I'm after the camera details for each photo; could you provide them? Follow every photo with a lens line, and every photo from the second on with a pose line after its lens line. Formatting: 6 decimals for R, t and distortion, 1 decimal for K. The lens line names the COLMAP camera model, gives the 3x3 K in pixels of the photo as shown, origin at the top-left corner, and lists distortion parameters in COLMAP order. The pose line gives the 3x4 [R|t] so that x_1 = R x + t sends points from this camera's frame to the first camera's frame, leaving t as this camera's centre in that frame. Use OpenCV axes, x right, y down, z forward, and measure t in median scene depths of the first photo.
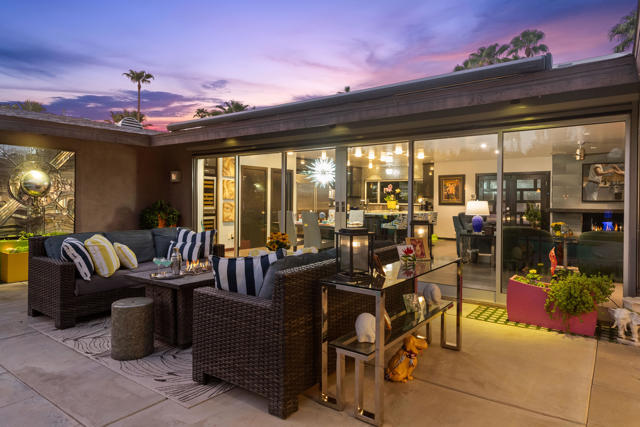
lens RADIAL K [[395.5, 0, 323.6], [0, 395.5, 204.8], [0, 0, 1]] dist [0.014609, -0.001299]
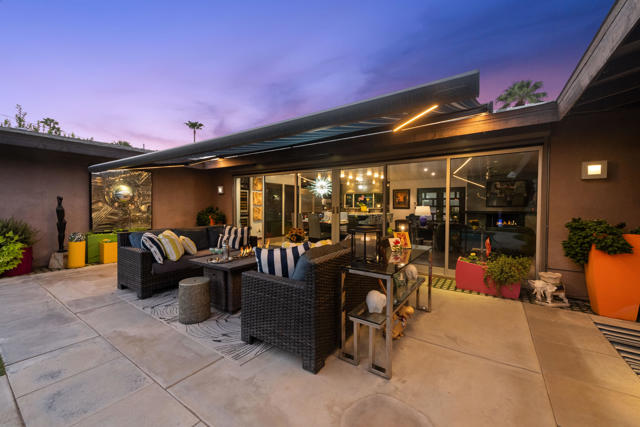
lens RADIAL K [[250.2, 0, 322.1], [0, 250.2, 212.4], [0, 0, 1]] dist [0.009229, -0.000094]
pose [[0.999408, -0.002727, 0.034292, -0.057806], [0.002213, 0.999885, 0.014992, -0.000711], [-0.034329, -0.014907, 0.999299, 0.102865]]
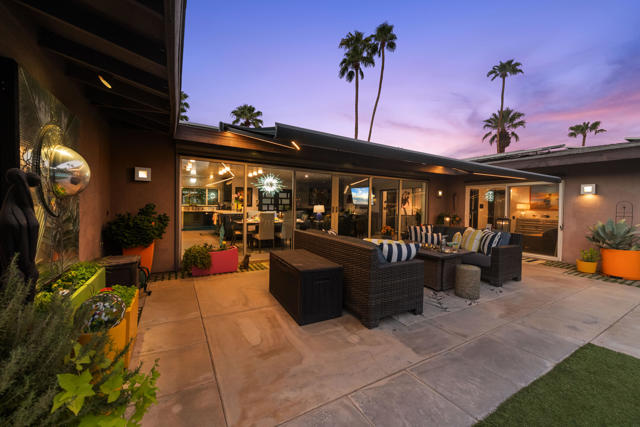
lens RADIAL K [[250.2, 0, 322.1], [0, 250.2, 212.4], [0, 0, 1]] dist [0.009229, -0.000094]
pose [[0.403936, -0.025191, 0.914440, -1.388125], [-0.004485, 0.999554, 0.029516, -0.020882], [-0.914776, -0.016024, 0.403643, 0.907196]]
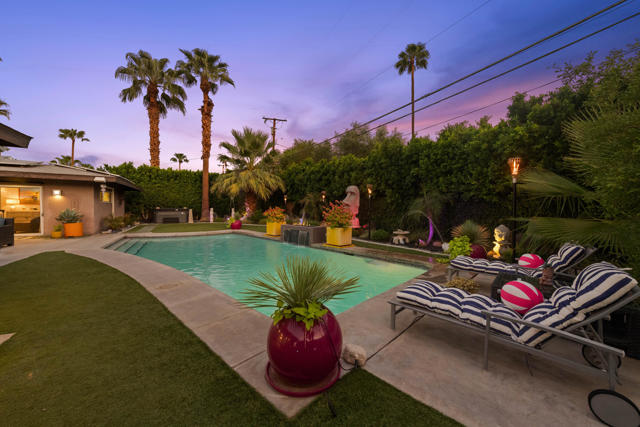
lens RADIAL K [[250.2, 0, 322.1], [0, 250.2, 212.4], [0, 0, 1]] dist [0.009229, -0.000094]
pose [[-0.909296, -0.026231, 0.415322, -2.863093], [-0.011148, 0.999189, 0.038700, -0.042030], [-0.416000, 0.030560, -0.908851, 1.295105]]
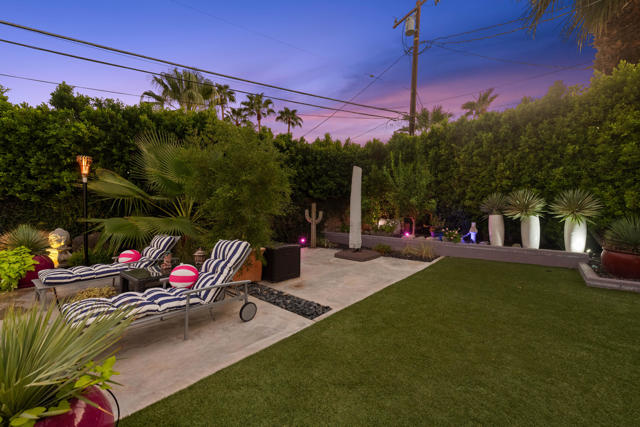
lens RADIAL K [[250.2, 0, 322.1], [0, 250.2, 212.4], [0, 0, 1]] dist [0.009229, -0.000094]
pose [[-0.367563, 0.001248, -0.929998, -2.583841], [-0.014452, 0.999871, 0.007053, -0.035191], [0.929886, 0.016033, -0.367498, 1.252319]]
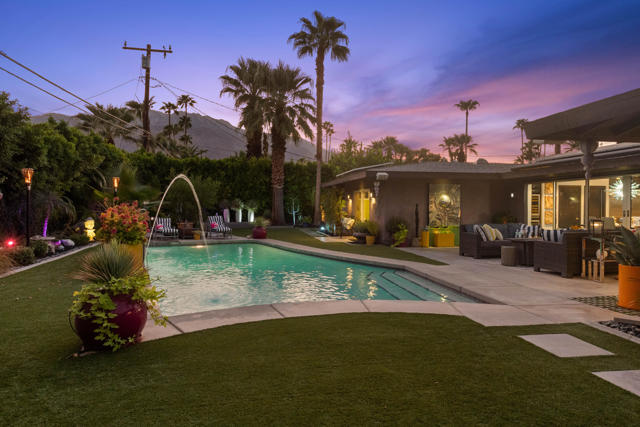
lens RADIAL K [[404.7, 0, 331.4], [0, 404.7, 205.7], [0, 0, 1]] dist [0.008991, 0.000053]
pose [[0.743399, -0.006844, -0.668813, 0.372631], [-0.007463, 0.999801, -0.018525, 0.018757], [0.668806, 0.018763, 0.743200, -1.478028]]
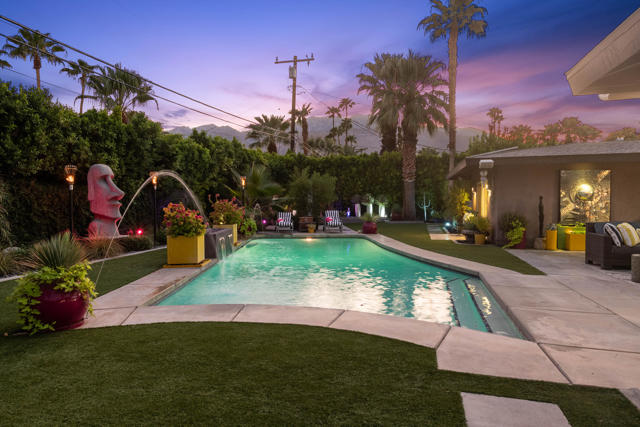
lens RADIAL K [[395.5, 0, 323.6], [0, 395.5, 204.8], [0, 0, 1]] dist [0.014609, -0.001299]
pose [[0.382882, -0.002718, -0.923793, 0.548984], [-0.005217, 0.999973, -0.005104, 0.015426], [0.923782, 0.006774, 0.382858, -0.906064]]
